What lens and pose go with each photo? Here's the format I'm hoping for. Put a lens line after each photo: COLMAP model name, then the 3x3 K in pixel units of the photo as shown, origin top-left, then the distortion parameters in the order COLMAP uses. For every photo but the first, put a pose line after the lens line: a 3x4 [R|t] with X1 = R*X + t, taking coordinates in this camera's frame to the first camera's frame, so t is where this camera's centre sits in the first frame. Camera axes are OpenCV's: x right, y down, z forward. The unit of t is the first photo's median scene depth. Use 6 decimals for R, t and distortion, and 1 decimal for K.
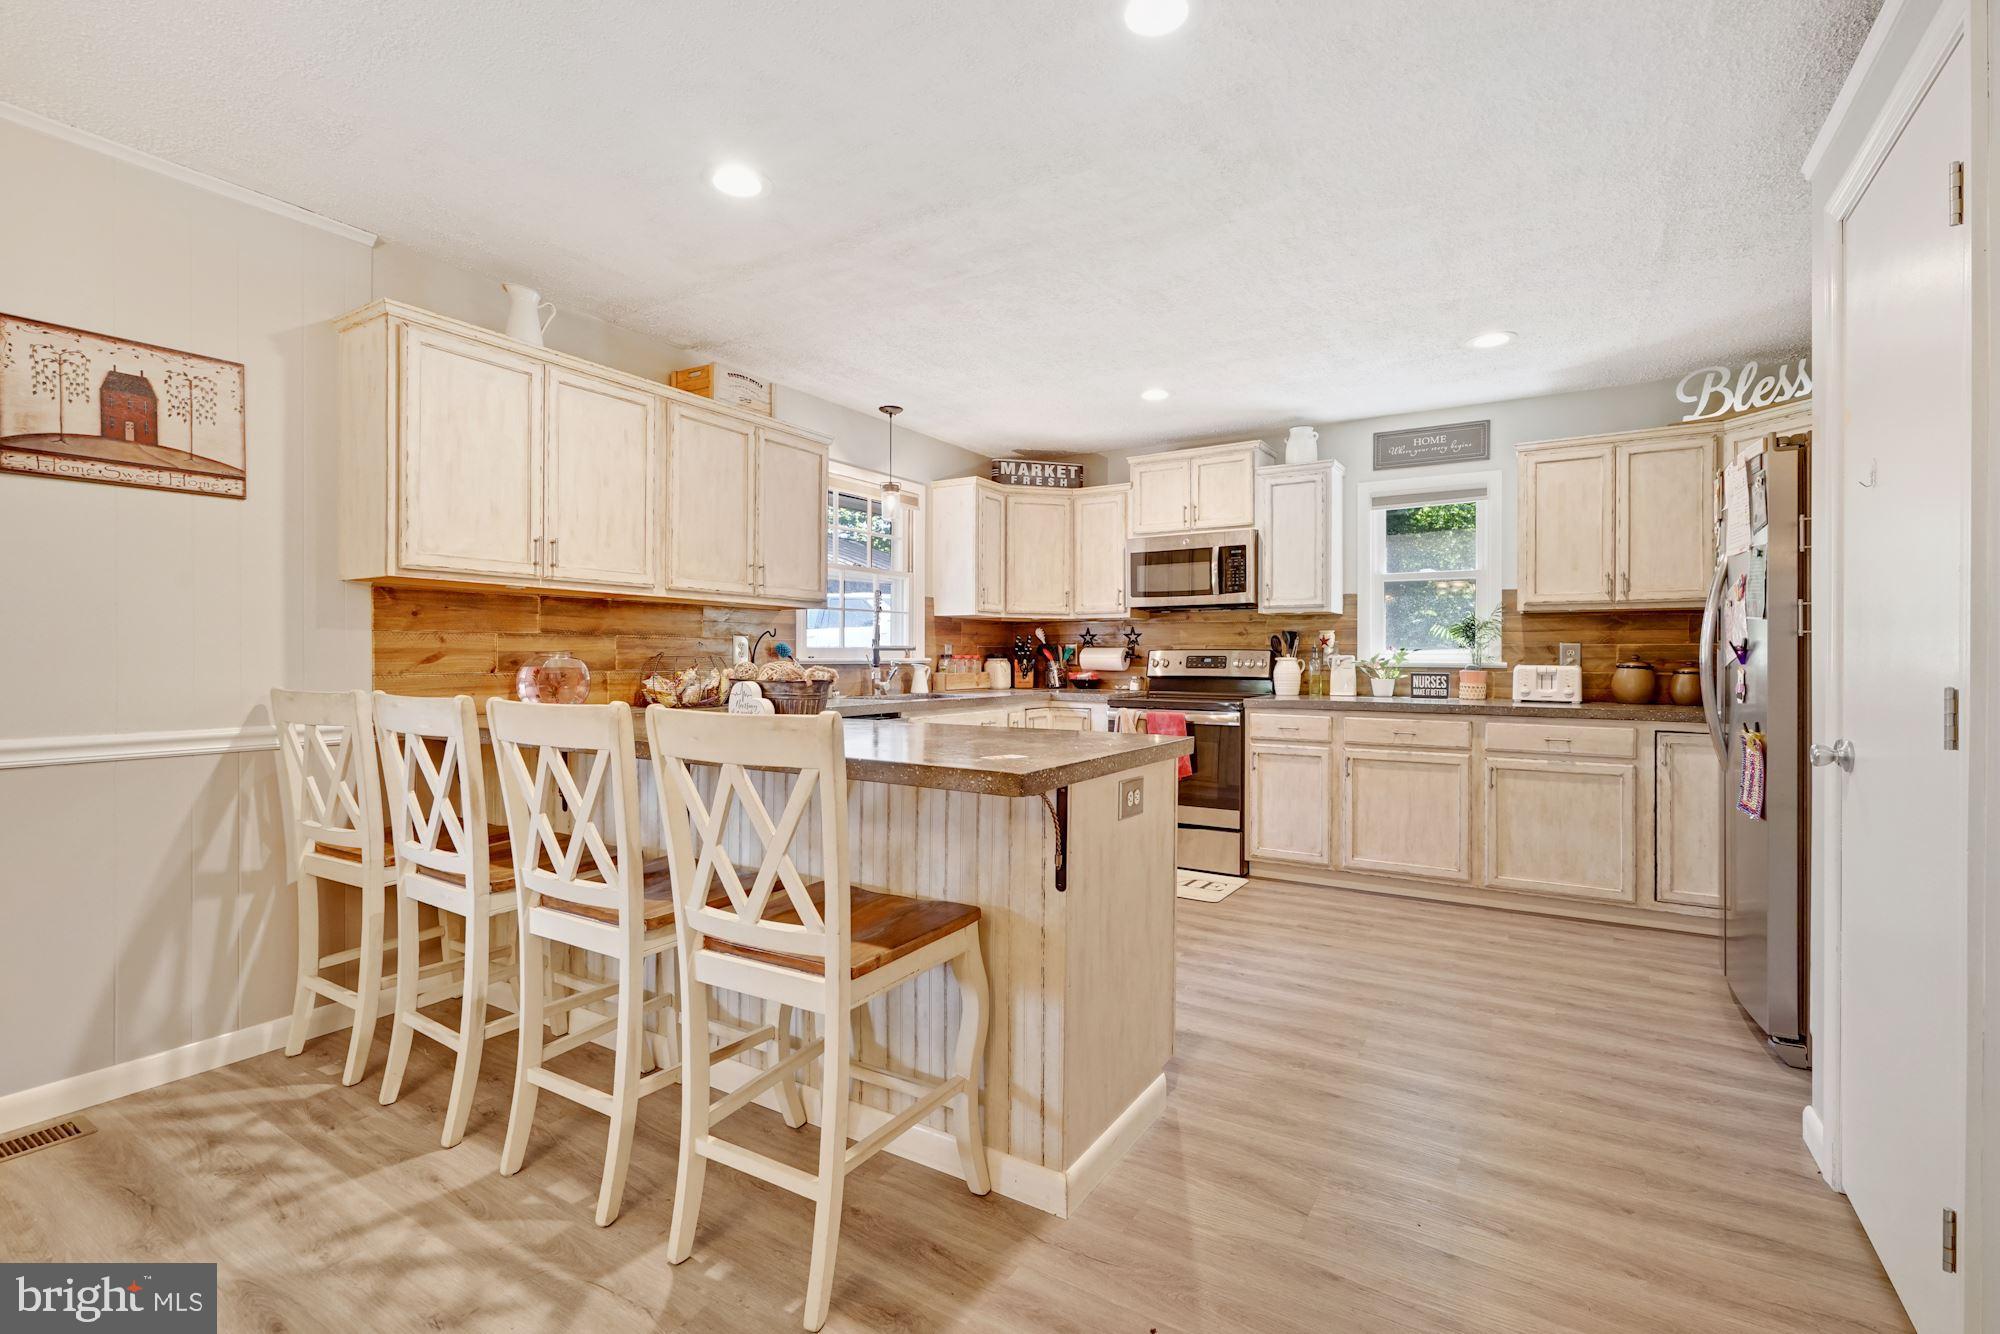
lens RADIAL K [[904.0, 0, 996.6], [0, 904.0, 656.0], [0, 0, 1]] dist [-0.004503, 0.004147]
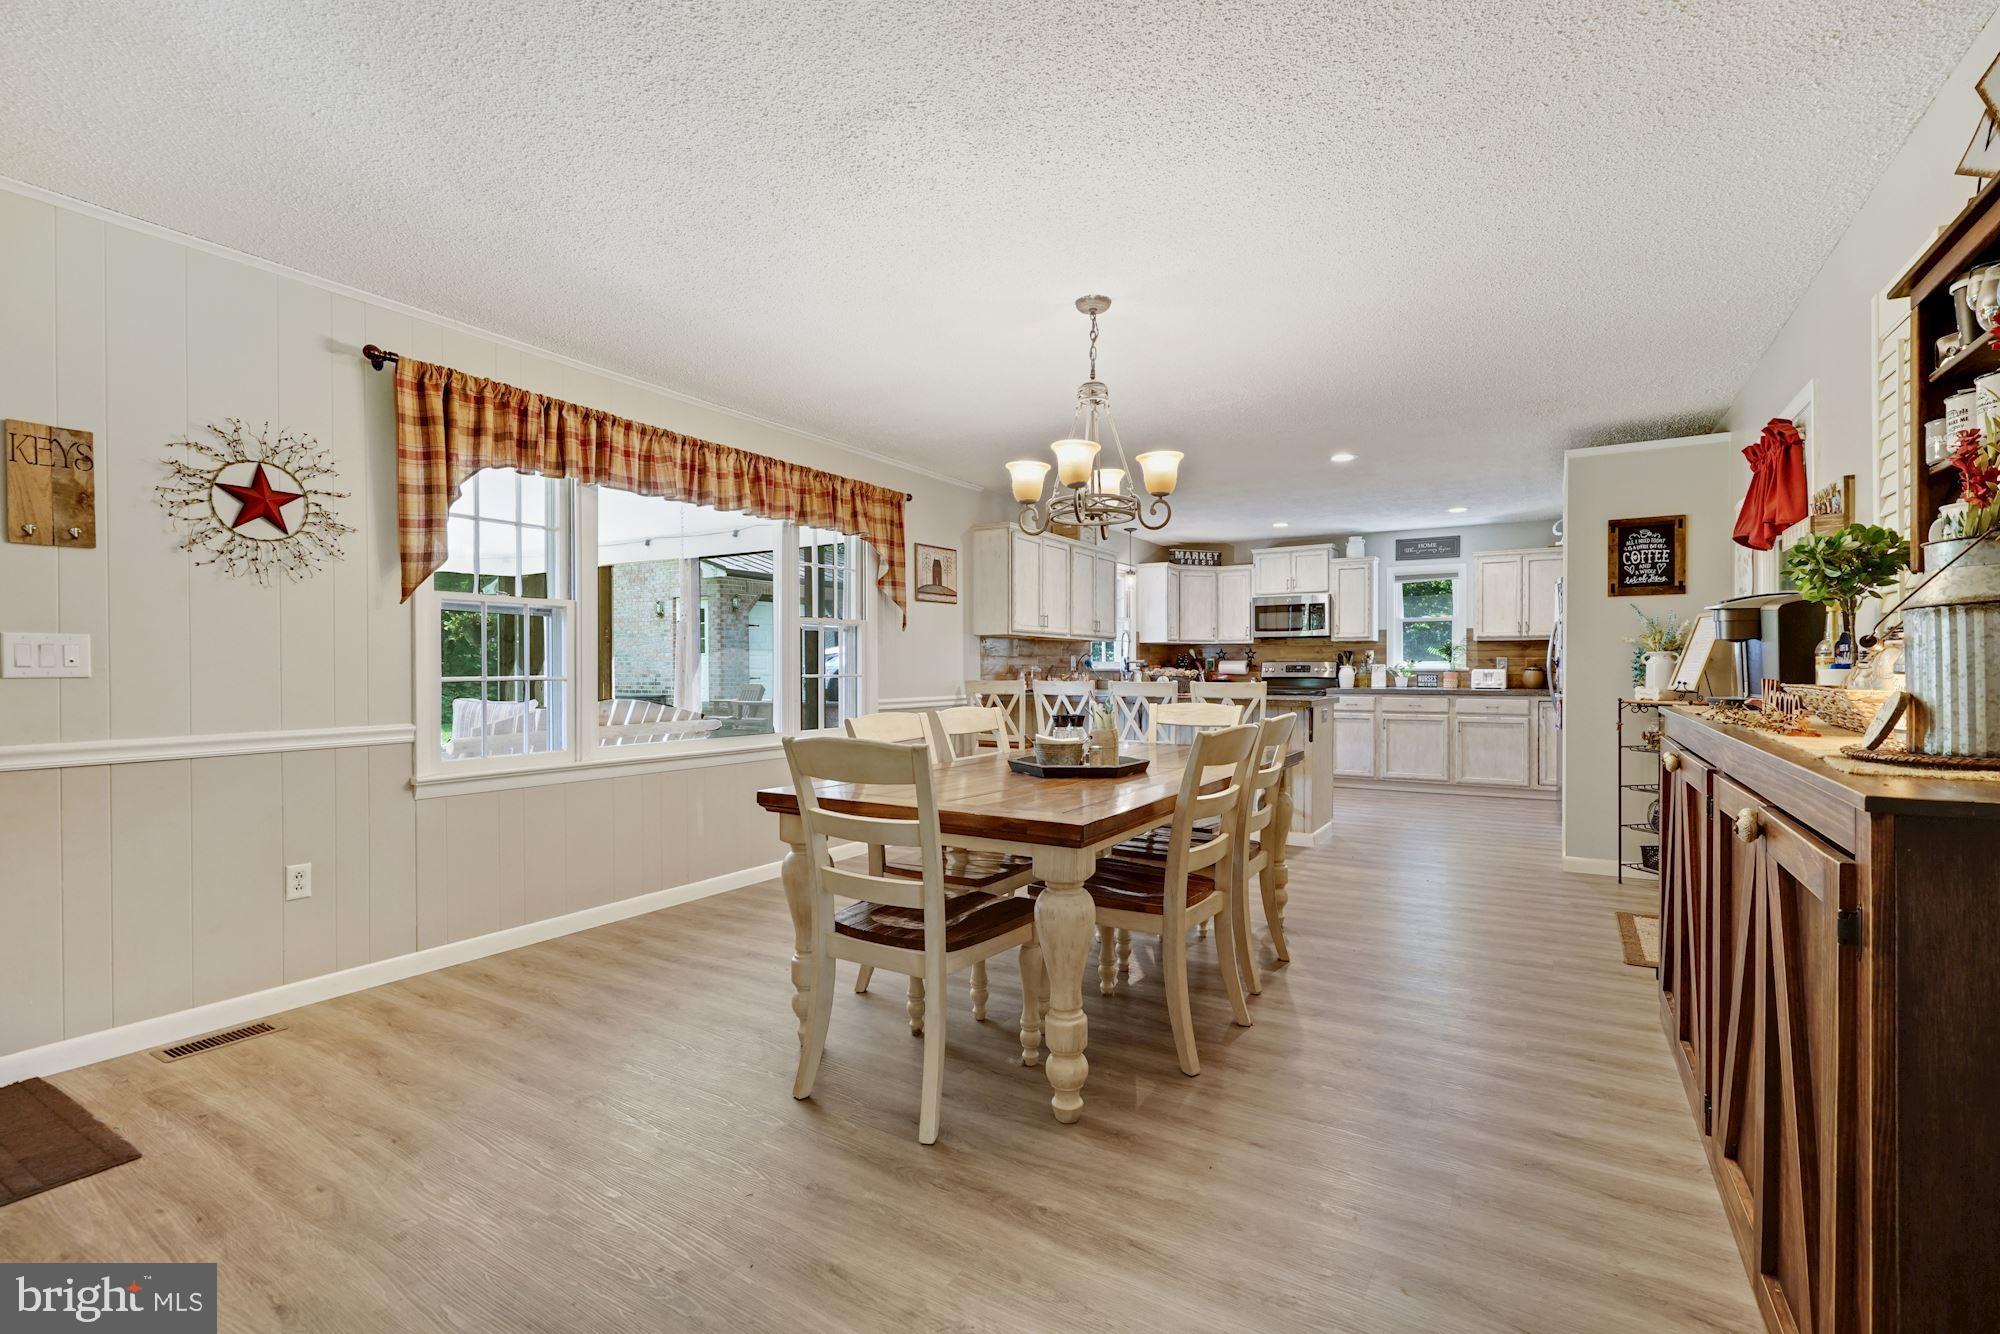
lens RADIAL K [[904.0, 0, 1000.7], [0, 904.0, 675.3], [0, 0, 1]] dist [-0.004503, 0.004147]
pose [[0.999915, -0.005412, 0.011851, -0.423603], [0.005299, 0.999941, 0.009514, -0.000181], [-0.011901, -0.009450, 0.999885, -0.854217]]
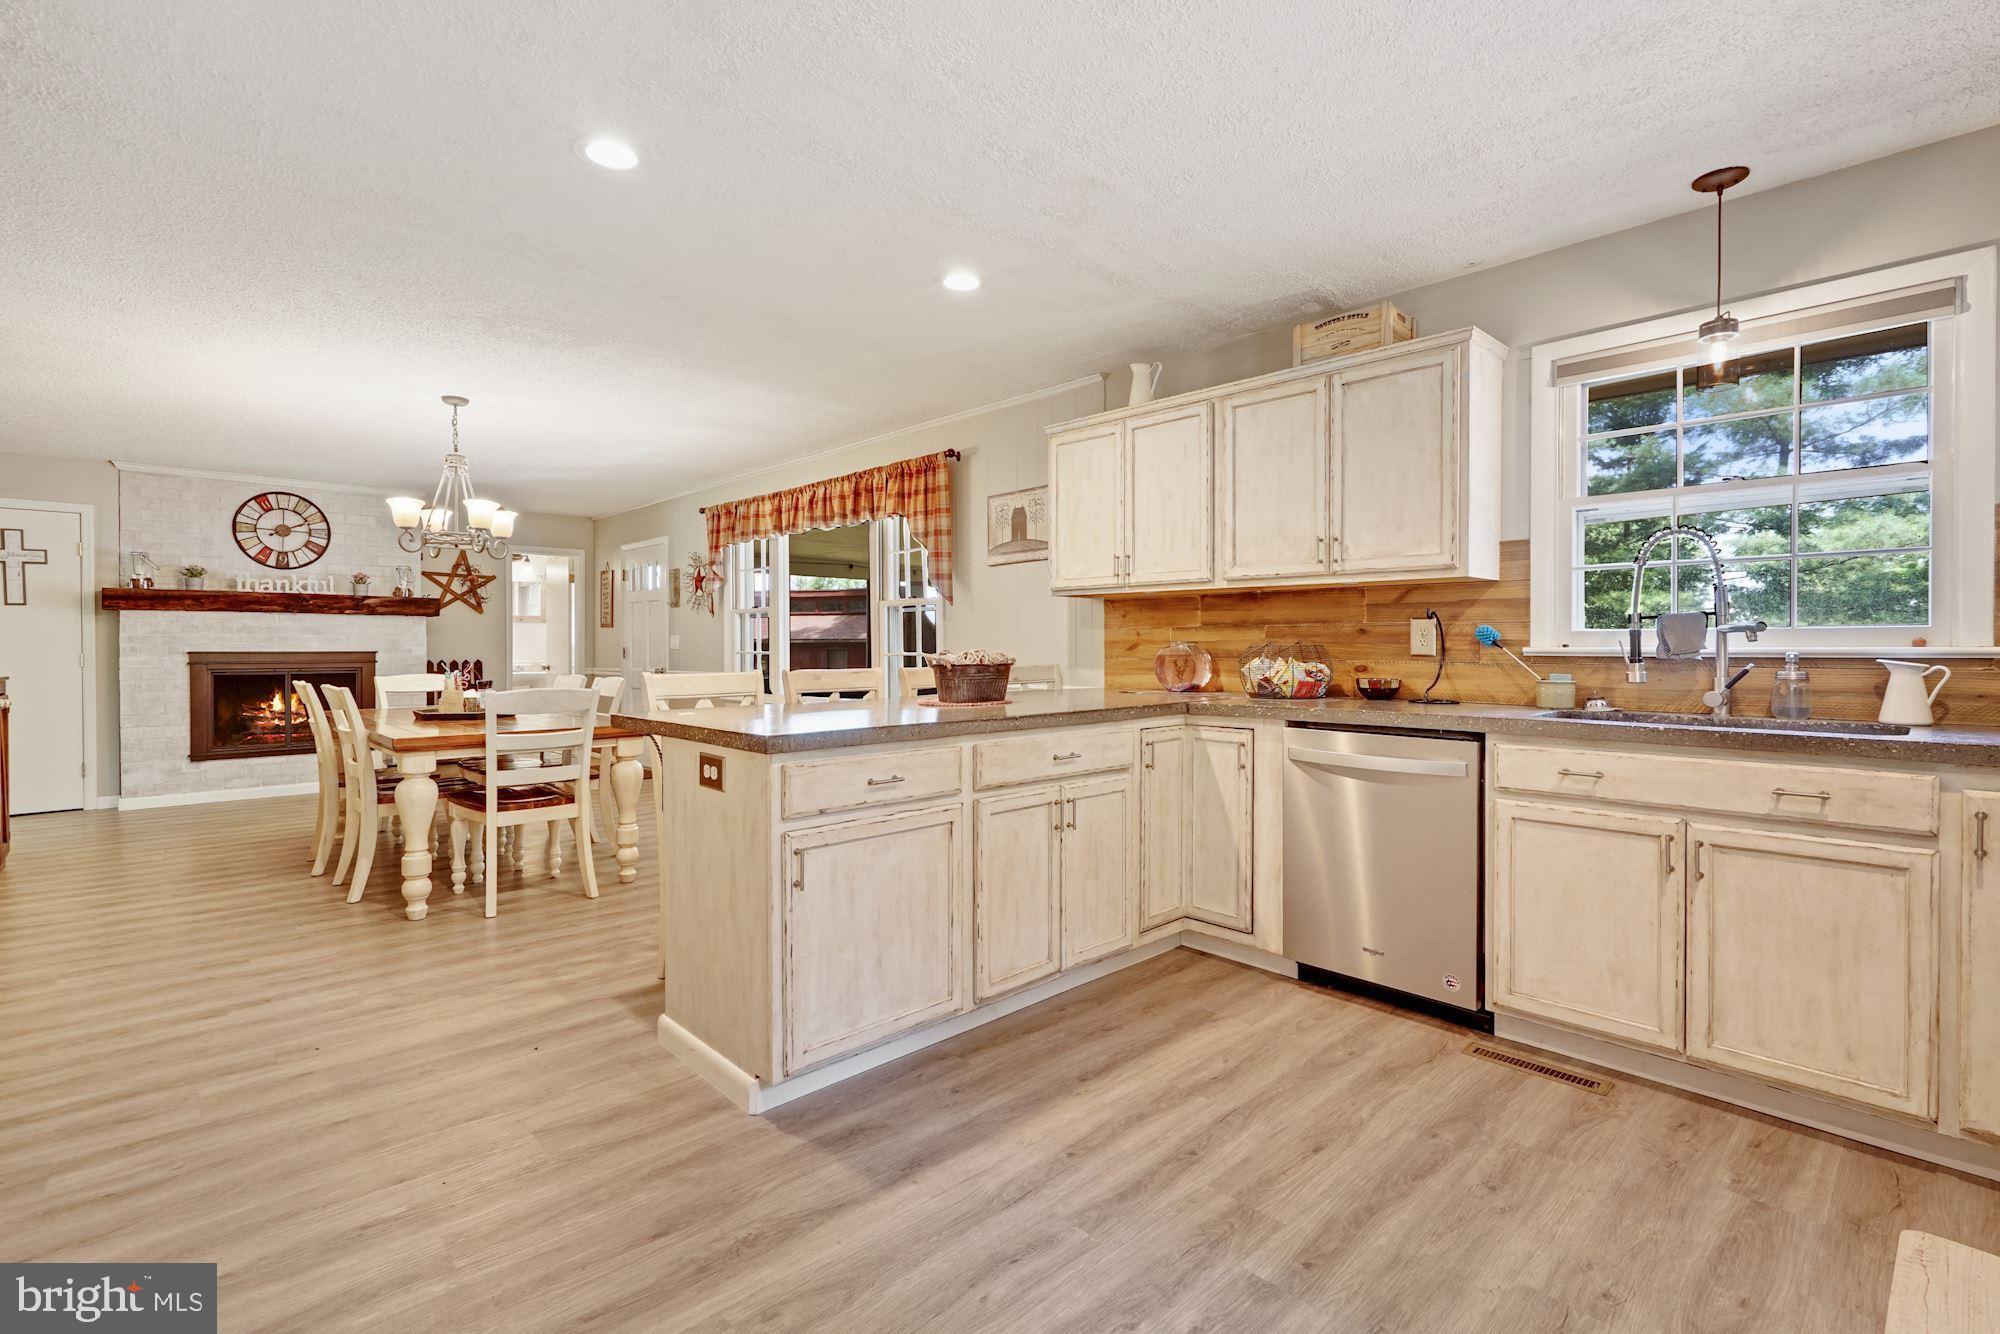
lens RADIAL K [[904.0, 0, 992.6], [0, 904.0, 649.7], [0, 0, 1]] dist [-0.004503, 0.004147]
pose [[-0.252912, 0.000158, -0.967489, 0.536107], [0.000640, 1.000000, -0.000004, 0.004140], [0.967489, -0.000620, -0.252912, 0.763259]]
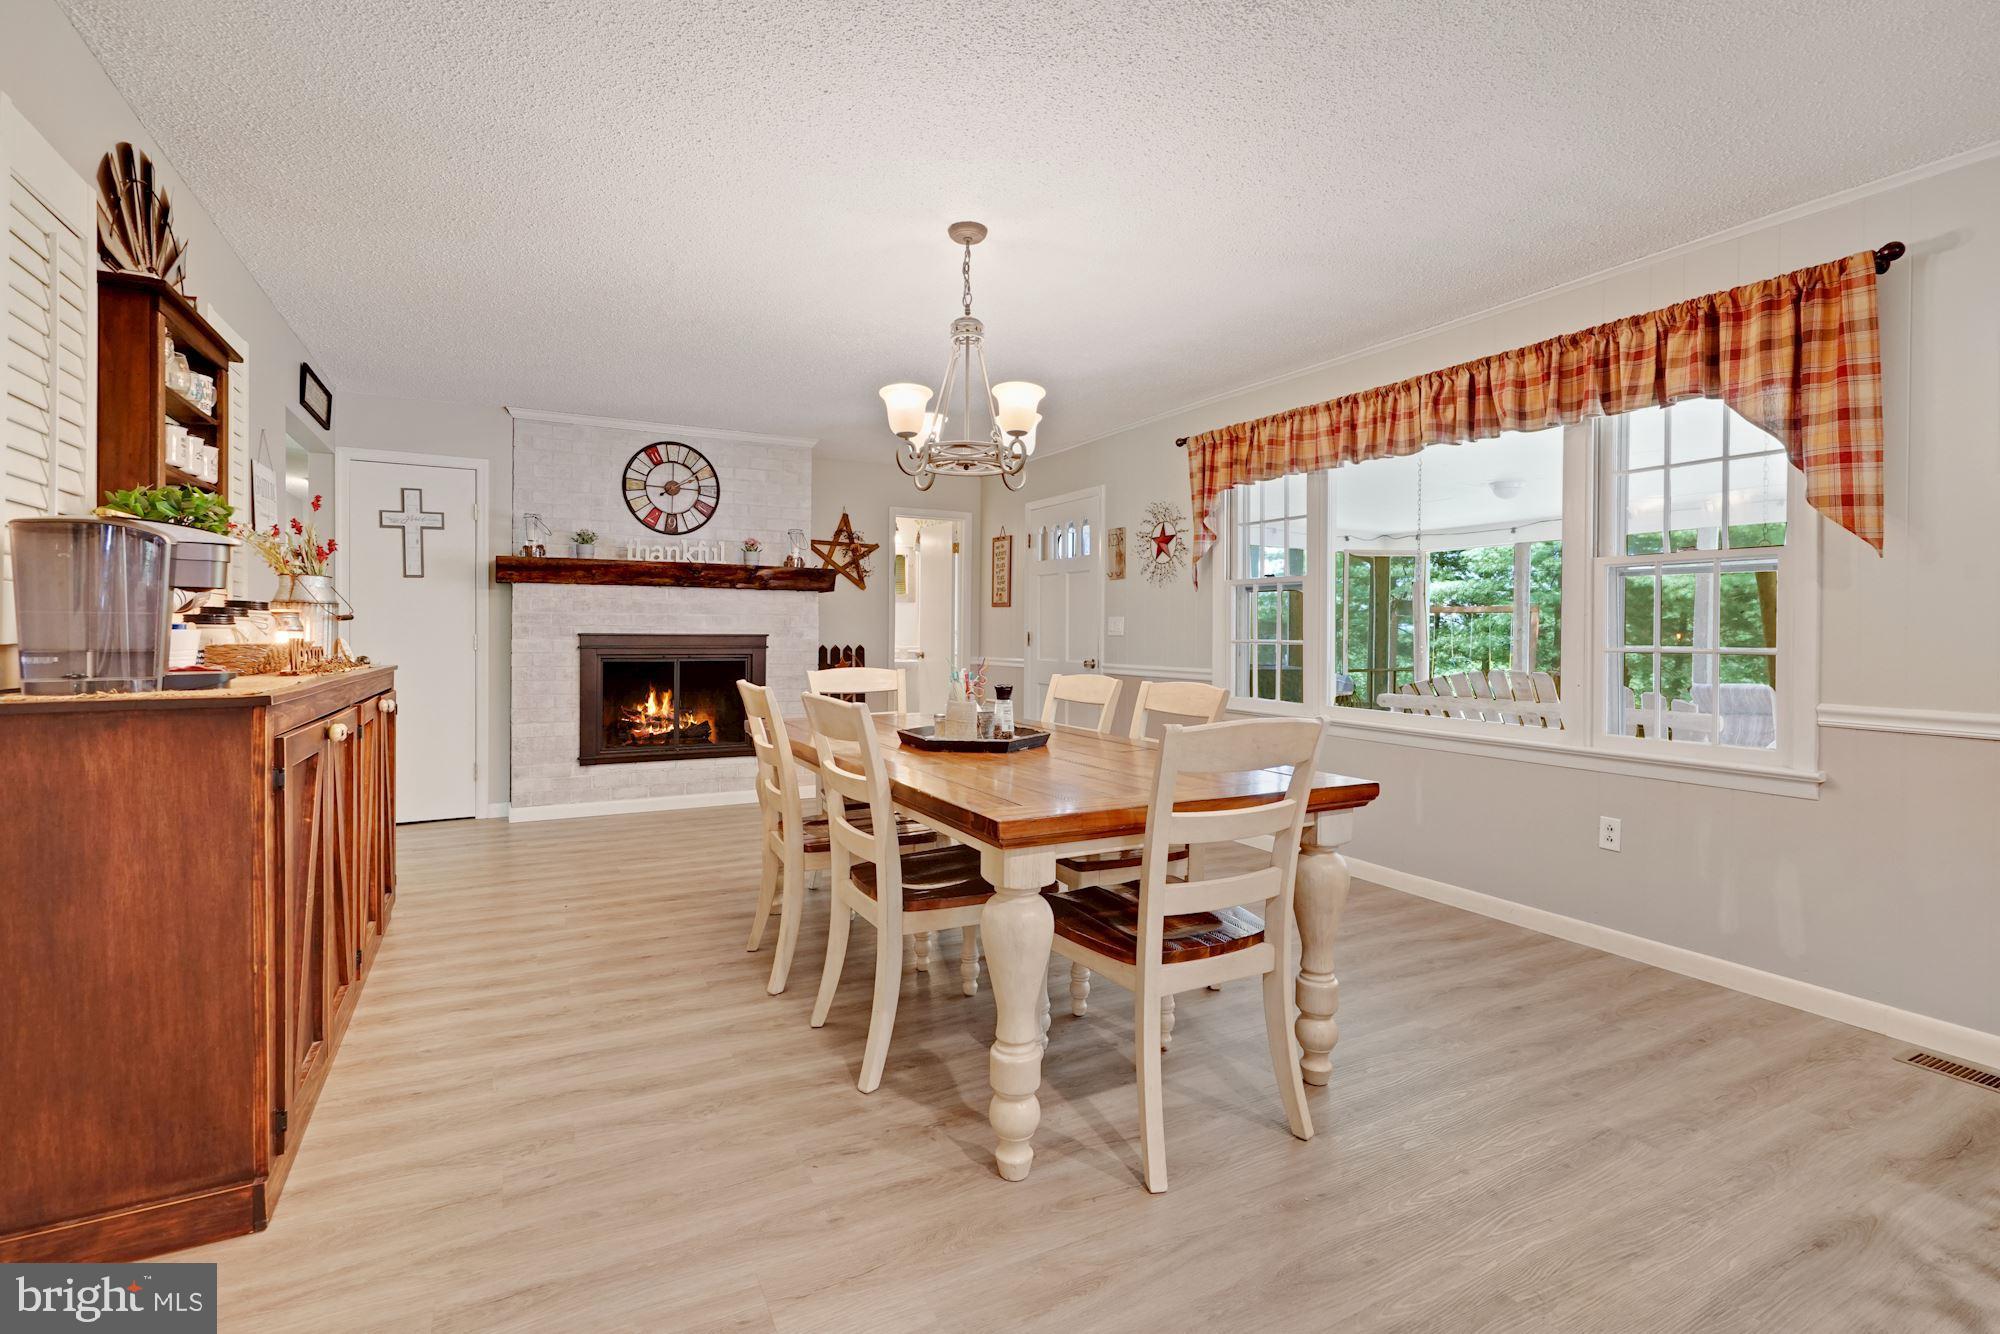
lens RADIAL K [[904.0, 0, 986.3], [0, 904.0, 633.2], [0, 0, 1]] dist [-0.004503, 0.004147]
pose [[-0.503706, -0.005610, -0.863857, 0.227257], [-0.009810, 0.999952, -0.000774, 0.002437], [0.863819, 0.008085, -0.503737, 0.224708]]
